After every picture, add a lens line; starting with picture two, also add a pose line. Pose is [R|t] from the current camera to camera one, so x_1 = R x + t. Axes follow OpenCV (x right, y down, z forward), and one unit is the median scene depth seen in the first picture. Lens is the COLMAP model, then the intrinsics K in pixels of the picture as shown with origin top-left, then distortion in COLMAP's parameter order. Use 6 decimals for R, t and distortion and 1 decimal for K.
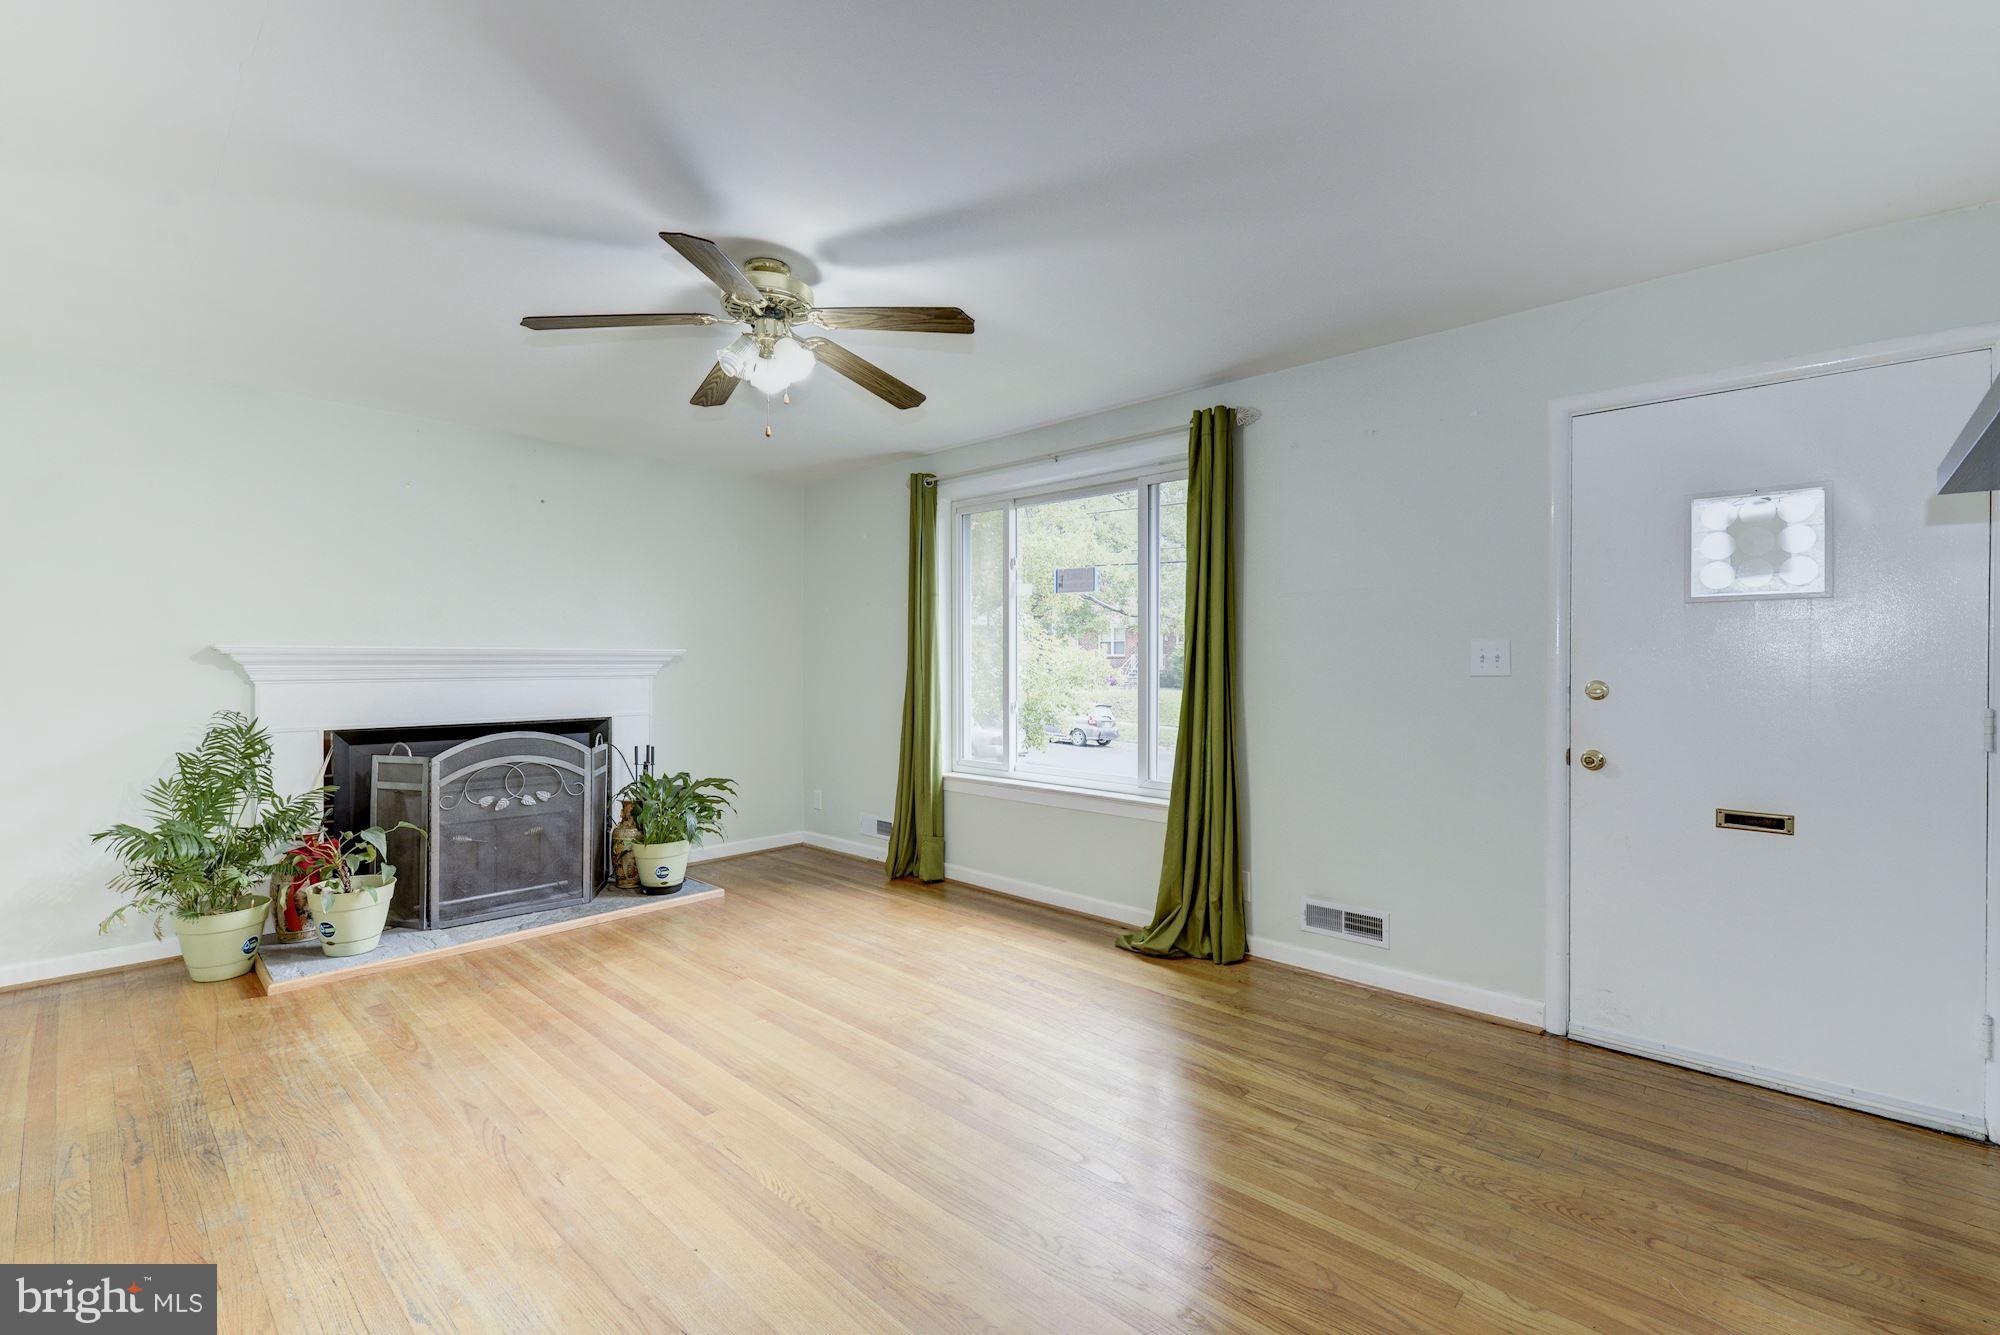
lens RADIAL K [[882.2, 0, 997.1], [0, 882.2, 658.6], [0, 0, 1]] dist [0.002432, -0.006793]
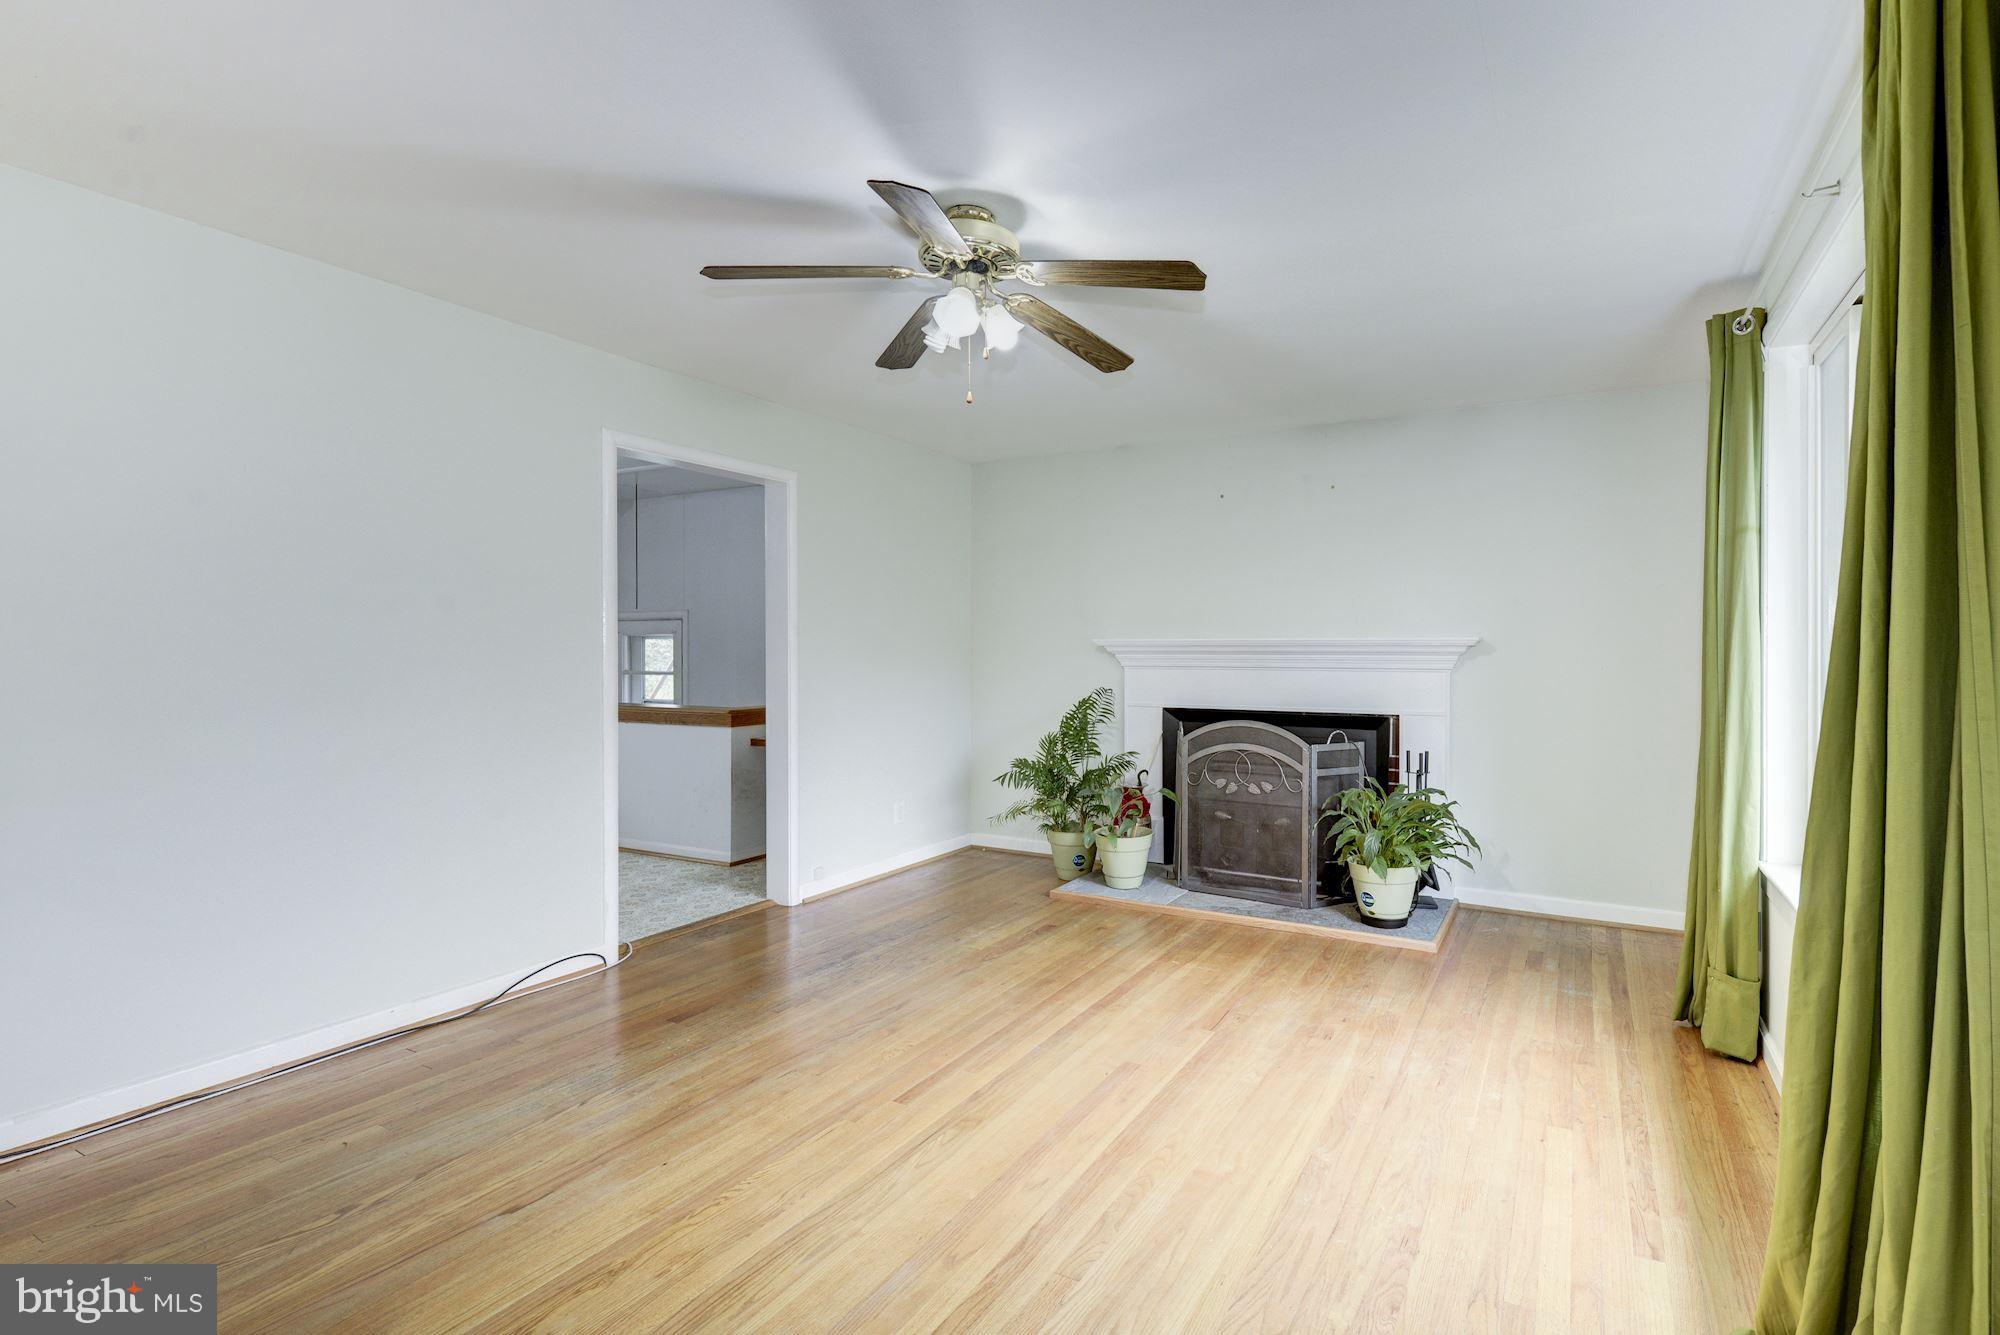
lens RADIAL K [[897.2, 0, 1091.4], [0, 897.2, 668.6], [0, 0, 1]] dist [0.000602, -0.007476]
pose [[0.270889, 0.016937, -0.962461, 0.449341], [-0.002480, 0.999854, 0.016897, 0.006996], [0.962607, -0.002190, 0.270892, 0.606250]]
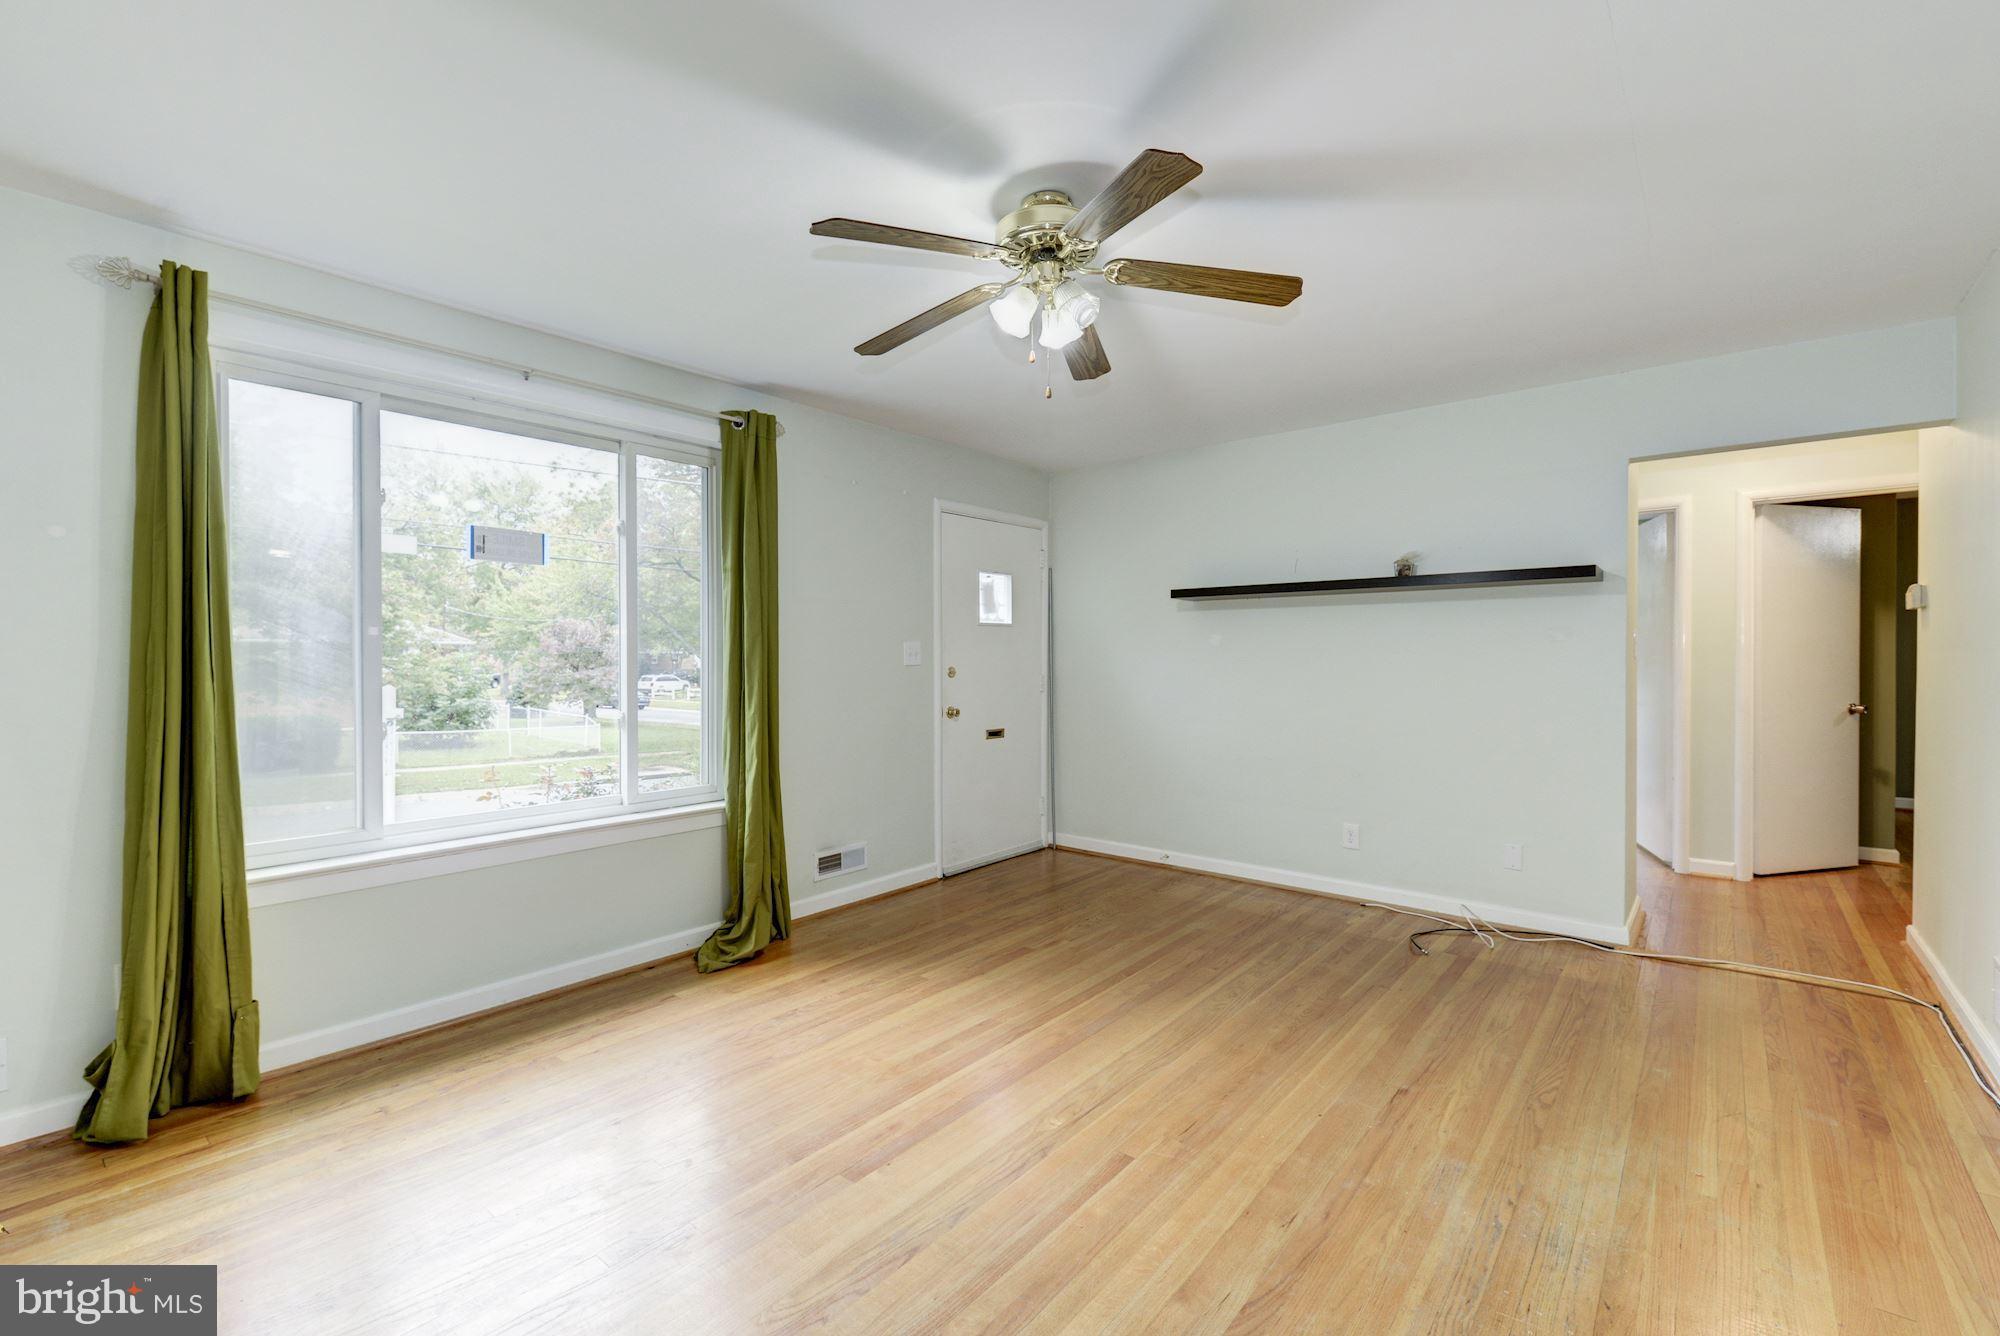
lens RADIAL K [[858.6, 0, 1004.9], [0, 858.6, 658.0], [0, 0, 1]] dist [0.021672, -0.018985]
pose [[-0.073658, -0.003058, 0.997279, -0.772498], [0.003968, 0.999986, 0.003360, 0.002094], [-0.997276, 0.004204, -0.073645, 0.768257]]
